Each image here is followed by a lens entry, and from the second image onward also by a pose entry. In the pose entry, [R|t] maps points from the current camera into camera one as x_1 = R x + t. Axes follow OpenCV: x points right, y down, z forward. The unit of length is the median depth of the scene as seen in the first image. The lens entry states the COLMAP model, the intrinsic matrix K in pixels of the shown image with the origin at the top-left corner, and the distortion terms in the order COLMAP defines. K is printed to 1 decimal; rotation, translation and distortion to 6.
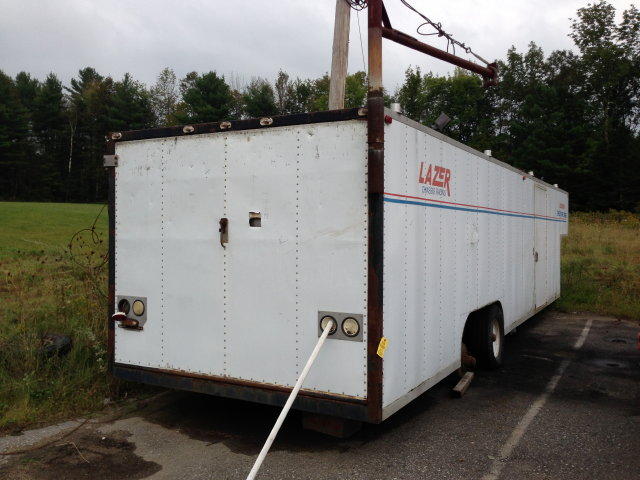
lens RADIAL K [[600.0, 0, 320.3], [0, 600.0, 240.8], [0, 0, 1]] dist [0.028120, 0.000000]
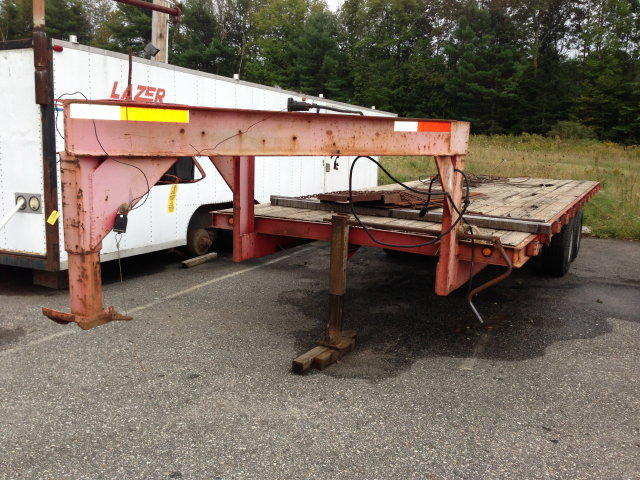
lens RADIAL K [[600.0, 0, 319.8], [0, 600.0, 239.6], [0, 0, 1]] dist [0.028120, 0.000000]
pose [[0.996292, 0.001488, 0.086019, 0.342004], [-0.012489, 0.991761, 0.127494, 0.023959], [-0.085121, -0.128096, 0.988102, -0.254145]]
